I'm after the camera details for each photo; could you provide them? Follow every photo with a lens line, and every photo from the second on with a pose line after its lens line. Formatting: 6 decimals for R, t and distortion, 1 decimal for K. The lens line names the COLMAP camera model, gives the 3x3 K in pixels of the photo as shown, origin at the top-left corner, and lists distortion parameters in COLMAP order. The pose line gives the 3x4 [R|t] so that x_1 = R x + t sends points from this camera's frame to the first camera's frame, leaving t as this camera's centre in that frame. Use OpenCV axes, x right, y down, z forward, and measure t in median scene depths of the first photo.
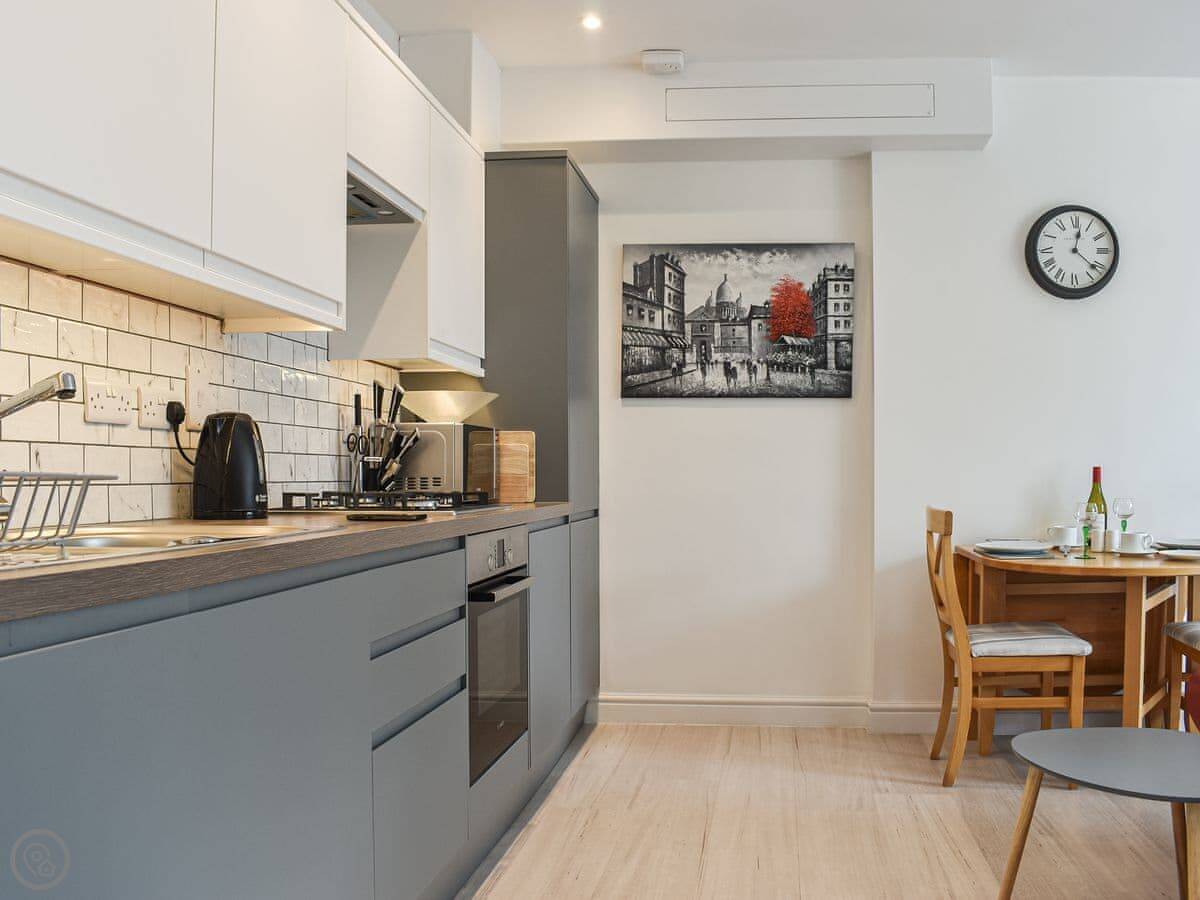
lens RADIAL K [[1072.5, 0, 678.2], [0, 1072.5, 502.1], [0, 0, 1]] dist [-0.089055, 0.010401]
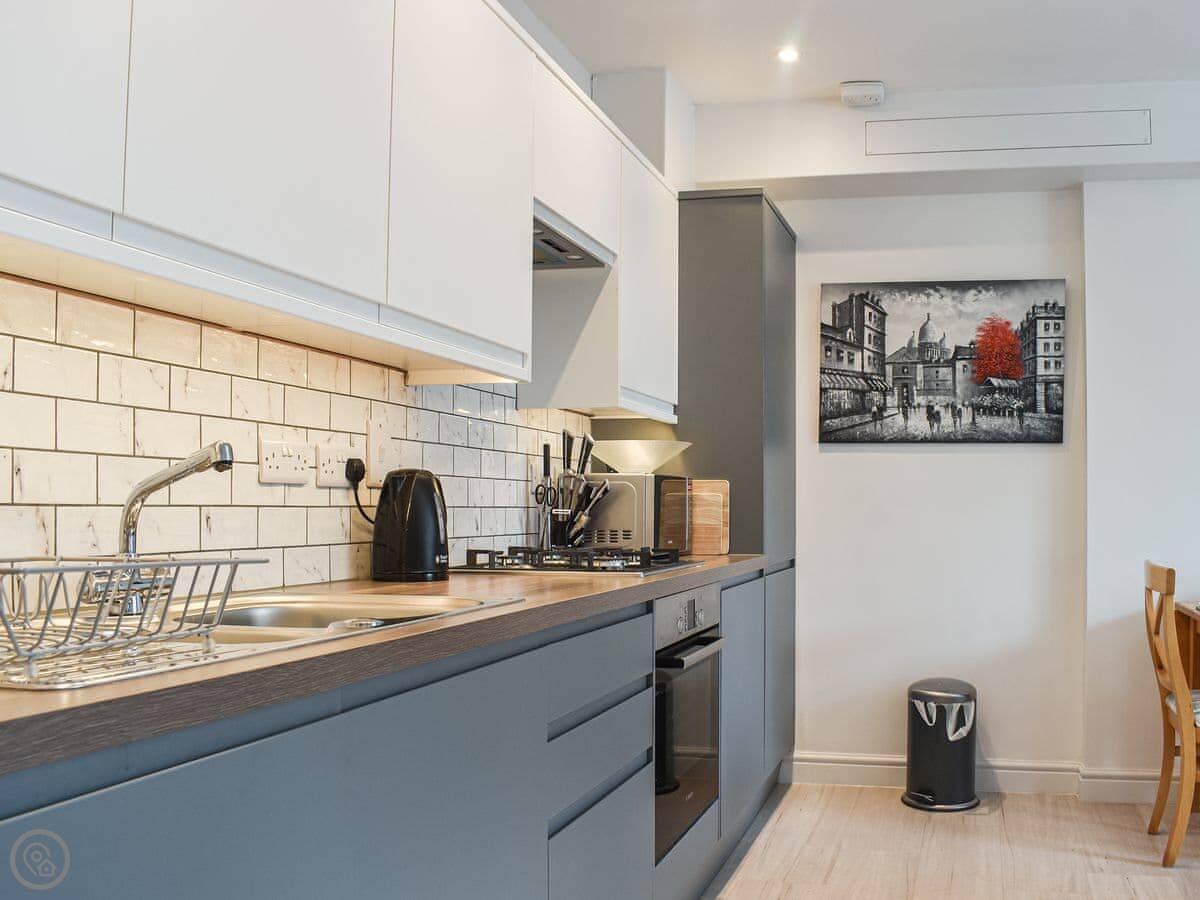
lens RADIAL K [[1073.6, 0, 768.0], [0, 1073.6, 515.8], [0, 0, 1]] dist [-0.085585, -0.002677]
pose [[0.994983, 0.004560, -0.099943, -0.002352], [-0.006247, 0.999843, -0.016571, -0.016936], [0.099852, 0.017112, 0.994855, 0.041086]]
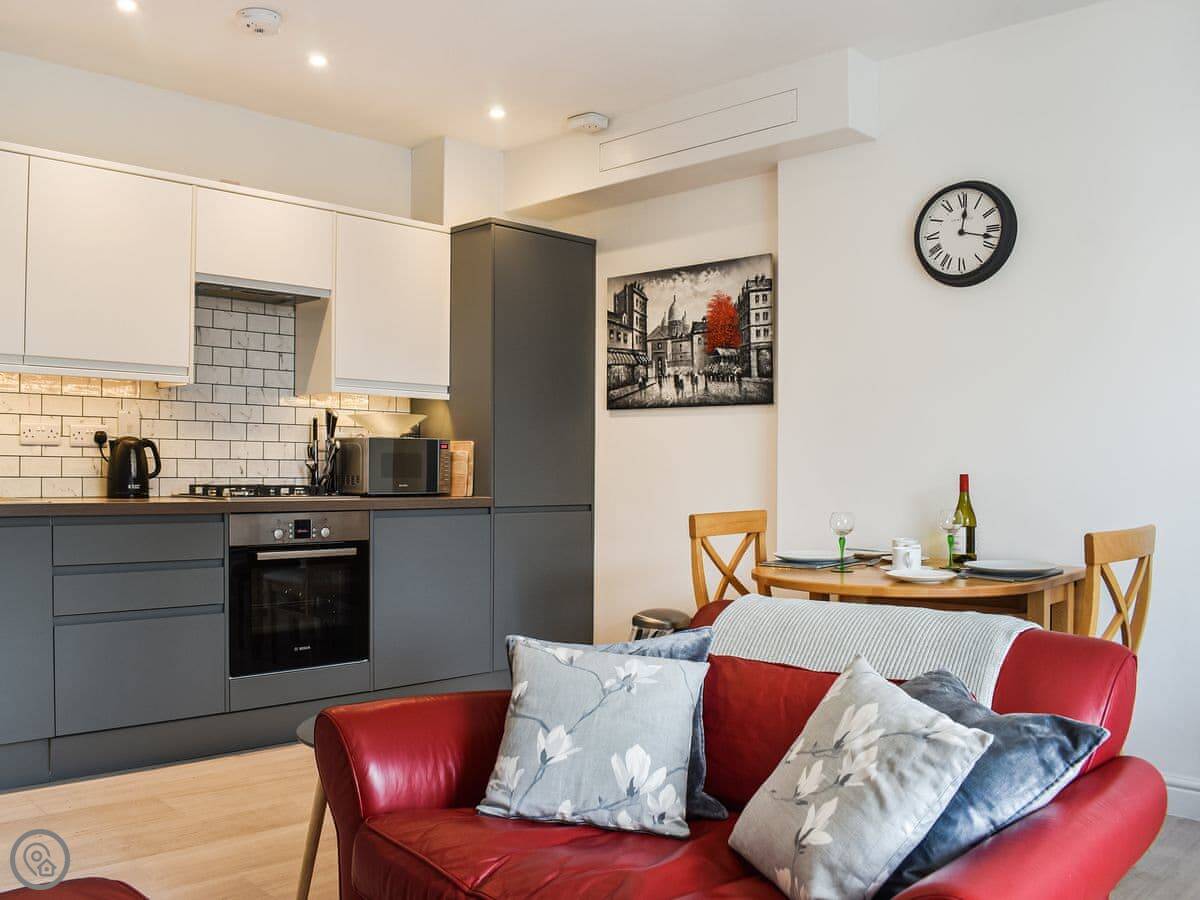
lens RADIAL K [[1073.6, 0, 601.9], [0, 1073.6, 483.7], [0, 0, 1]] dist [-0.085585, -0.002677]
pose [[0.751812, 0.017830, -0.659136, 0.767887], [-0.027001, 0.999628, -0.003757, -0.013465], [0.658824, 0.020622, 0.752014, 0.129498]]
